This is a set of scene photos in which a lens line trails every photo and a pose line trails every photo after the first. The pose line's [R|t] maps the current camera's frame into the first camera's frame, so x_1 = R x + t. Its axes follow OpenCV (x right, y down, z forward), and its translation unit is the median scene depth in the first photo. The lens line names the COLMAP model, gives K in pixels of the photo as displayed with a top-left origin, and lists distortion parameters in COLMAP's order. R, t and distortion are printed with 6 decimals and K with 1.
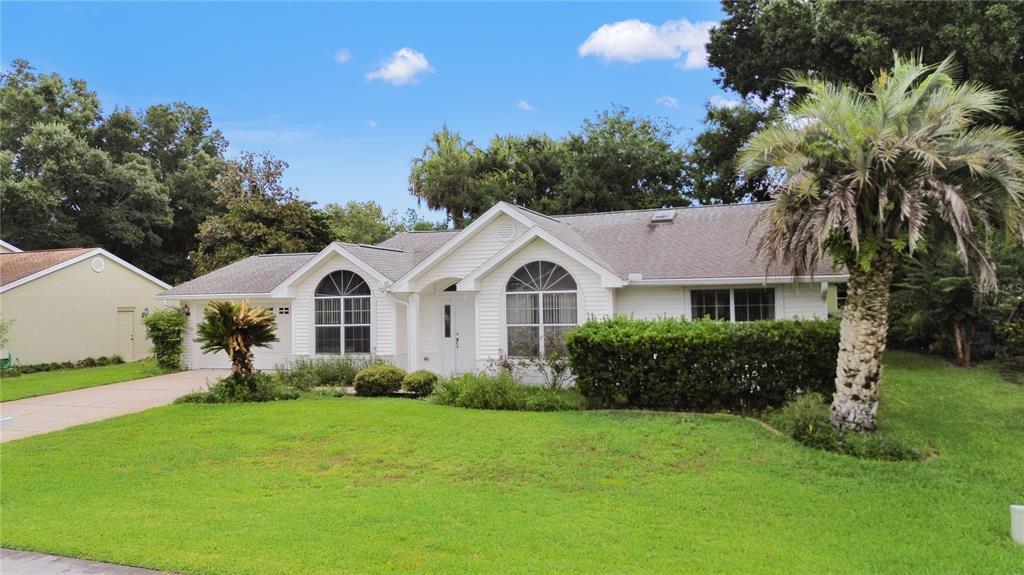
lens RADIAL K [[723.0, 0, 512.0], [0, 723.0, 287.5], [0, 0, 1]] dist [0.070948, -0.062330]
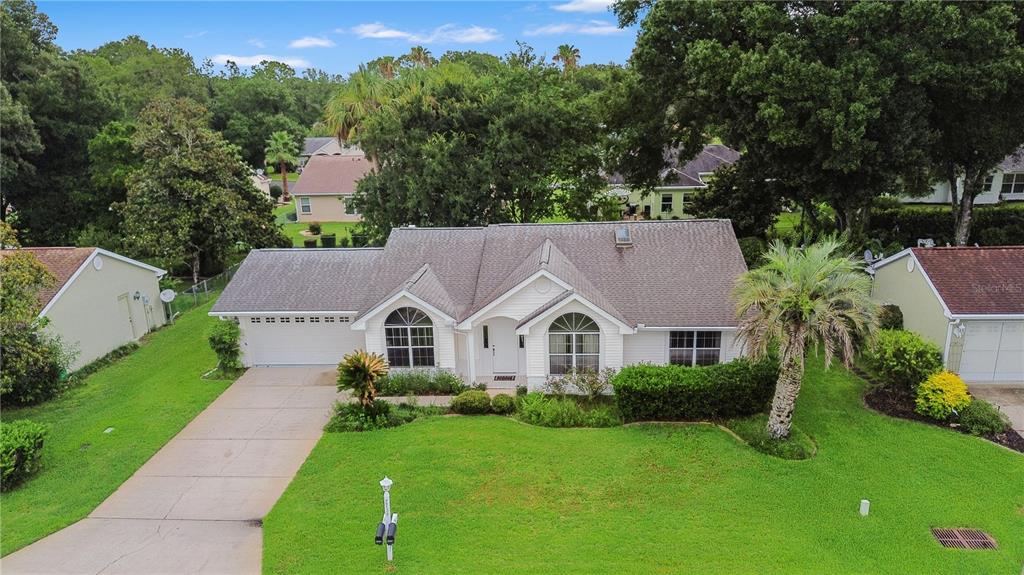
lens RADIAL K [[748.6, 0, 517.3], [0, 748.6, 354.1], [0, 0, 1]] dist [0.068032, -0.064877]
pose [[0.961031, -0.094365, 0.259837, -0.421359], [0.003699, 0.944240, 0.329238, -0.407687], [-0.276417, -0.315446, 0.907793, -0.330874]]
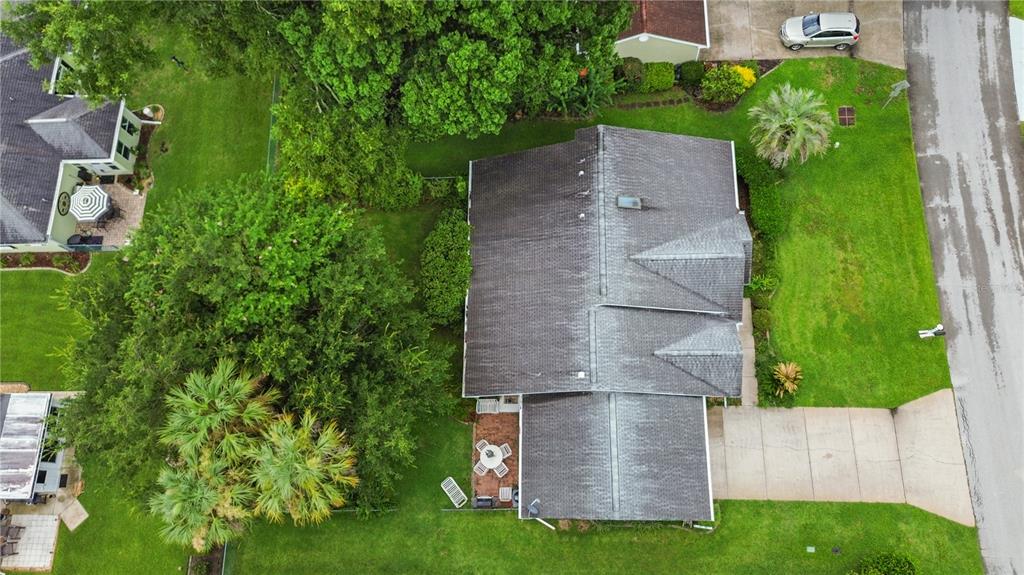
lens RADIAL K [[723.0, 0, 512.0], [0, 723.0, 287.5], [0, 0, 1]] dist [0.070948, -0.062330]
pose [[-0.328699, -0.887951, 0.321714, -0.519931], [0.081746, 0.312615, 0.946356, -1.996399], [-0.940890, 0.337365, -0.030170, 1.601678]]
